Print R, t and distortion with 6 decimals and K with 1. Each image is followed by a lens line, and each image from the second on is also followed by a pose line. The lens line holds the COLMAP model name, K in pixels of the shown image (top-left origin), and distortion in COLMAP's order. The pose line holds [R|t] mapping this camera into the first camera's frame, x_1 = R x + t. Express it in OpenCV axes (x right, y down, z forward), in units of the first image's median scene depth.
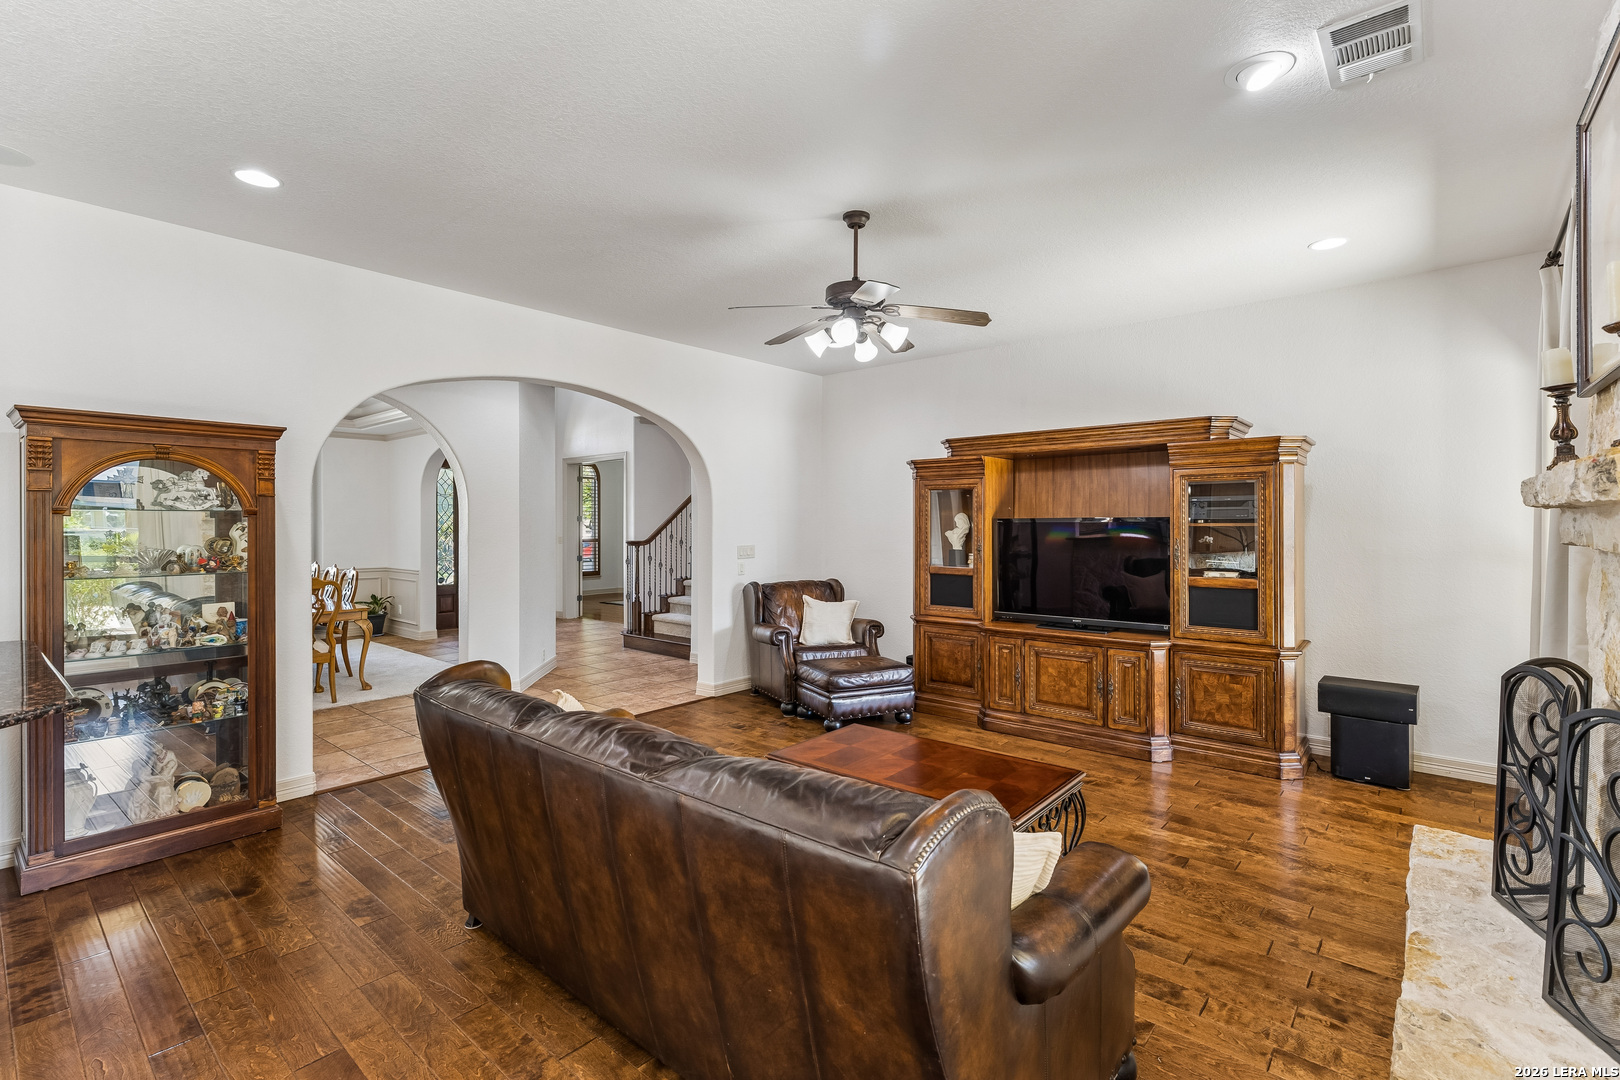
lens RADIAL K [[734.9, 0, 802.7], [0, 734.9, 530.4], [0, 0, 1]] dist [0.000824, 0.000679]
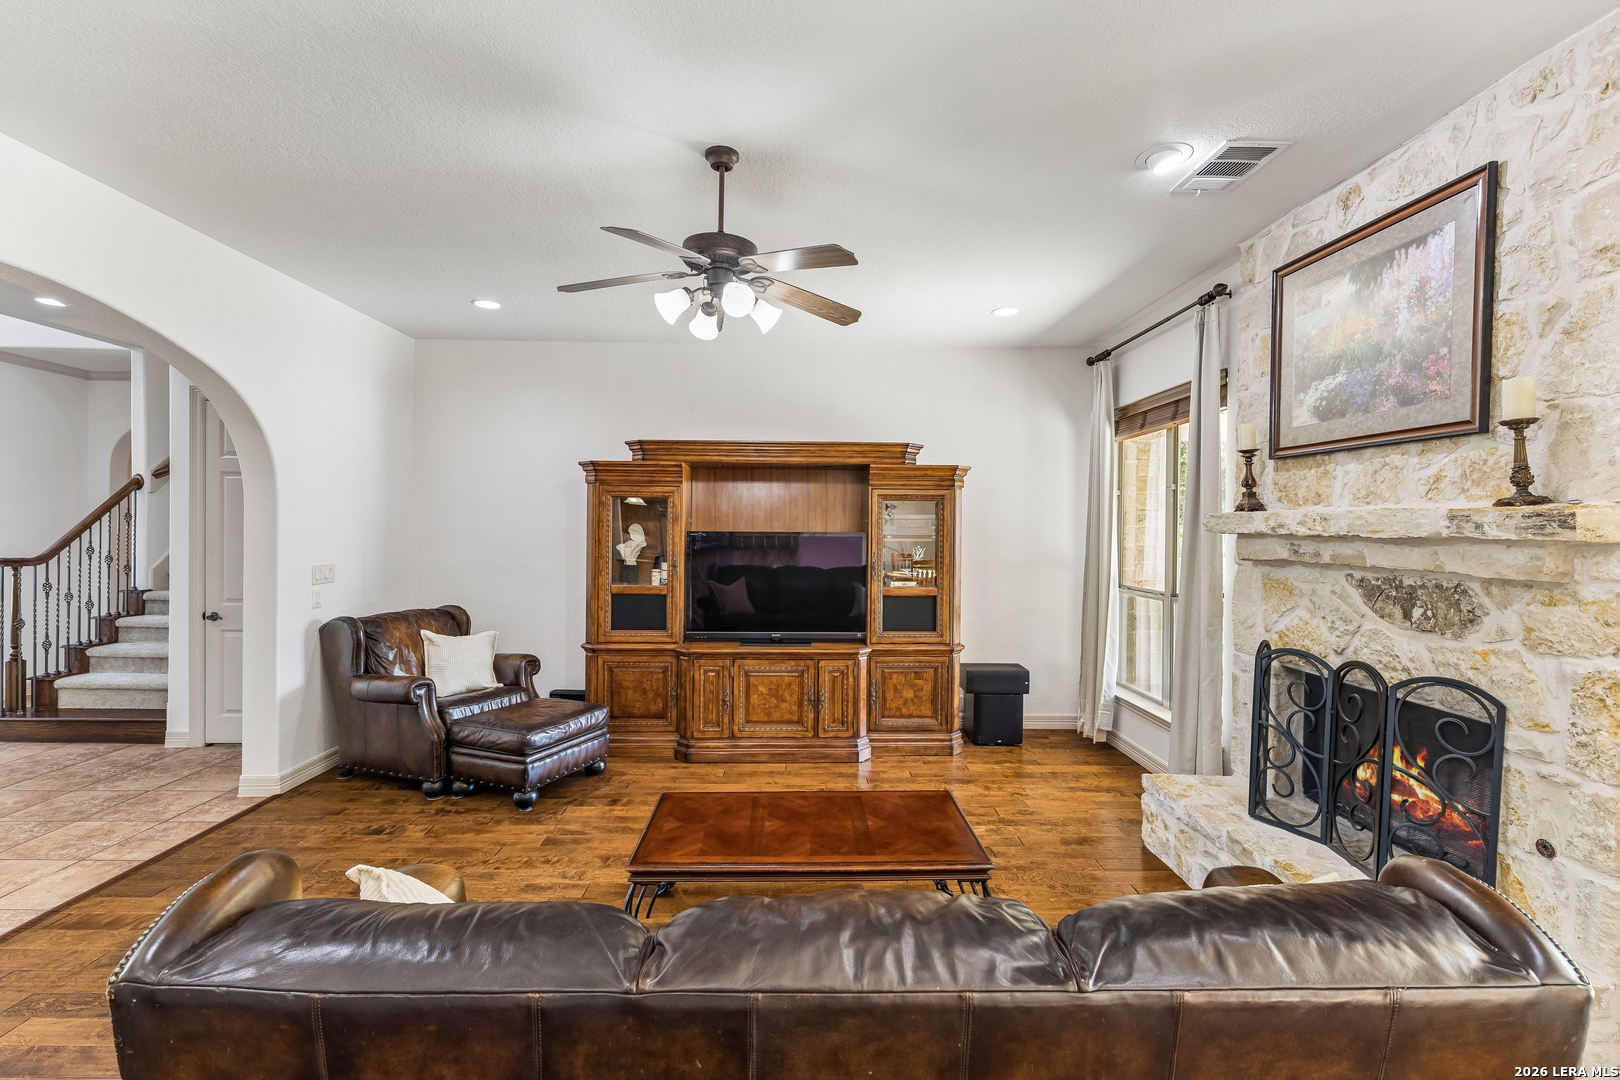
lens RADIAL K [[734.9, 0, 806.8], [0, 734.9, 539.8], [0, 0, 1]] dist [0.000824, 0.000679]
pose [[0.744040, -0.000348, 0.668135, -0.254855], [-0.004049, 0.999979, 0.005030, -0.010997], [-0.668123, -0.006448, 0.744023, 0.227069]]
